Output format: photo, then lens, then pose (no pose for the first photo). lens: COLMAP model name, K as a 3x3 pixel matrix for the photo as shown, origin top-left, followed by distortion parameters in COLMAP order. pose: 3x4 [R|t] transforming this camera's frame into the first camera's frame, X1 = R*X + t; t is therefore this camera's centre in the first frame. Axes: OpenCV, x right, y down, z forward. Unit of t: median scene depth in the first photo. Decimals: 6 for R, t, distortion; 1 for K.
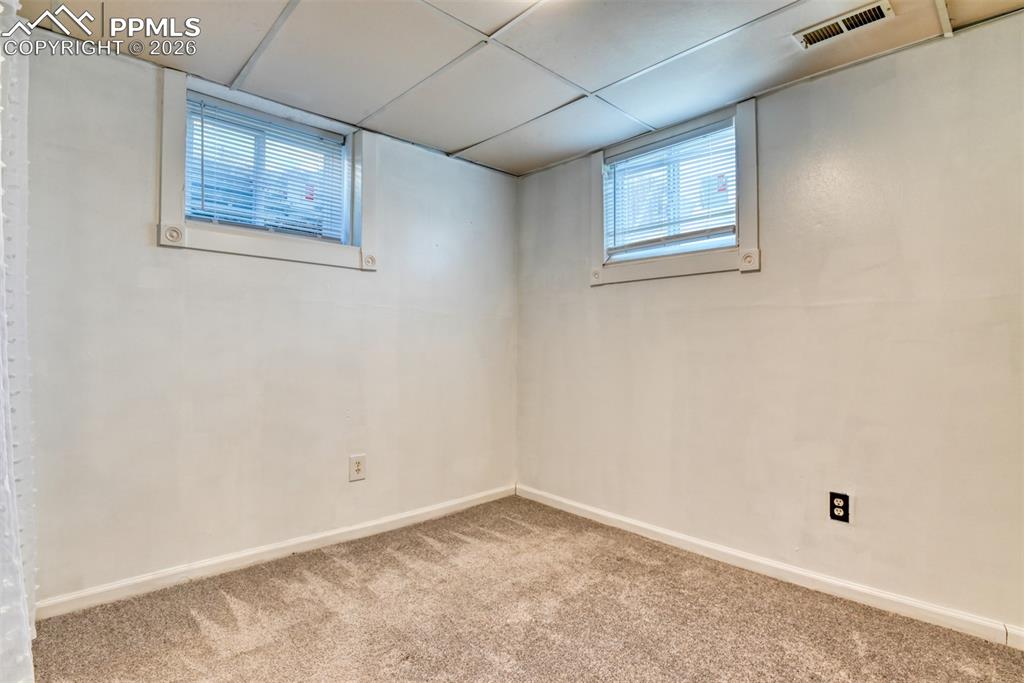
lens RADIAL K [[509.0, 0, 513.1], [0, 509.0, 345.7], [0, 0, 1]] dist [-0.026663, -0.001850]
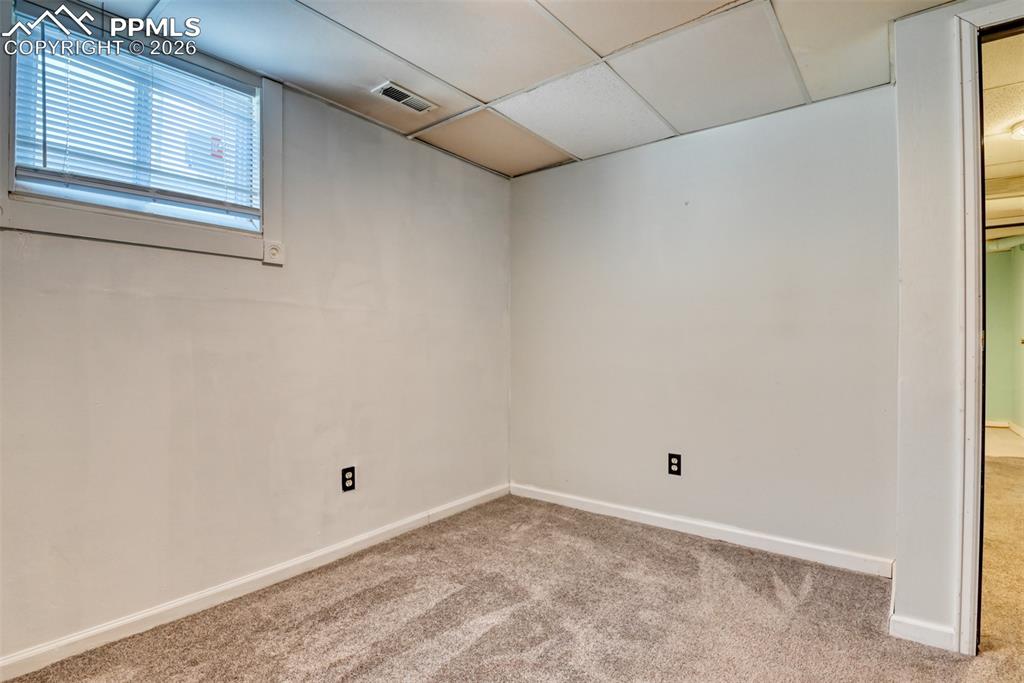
lens RADIAL K [[509.0, 0, 512.2], [0, 509.0, 342.7], [0, 0, 1]] dist [-0.026663, -0.001850]
pose [[-0.164538, 0.000399, 0.986371, -0.517726], [0.000881, 1.000000, -0.000257, -0.001577], [-0.986370, 0.000827, -0.164538, 0.704036]]
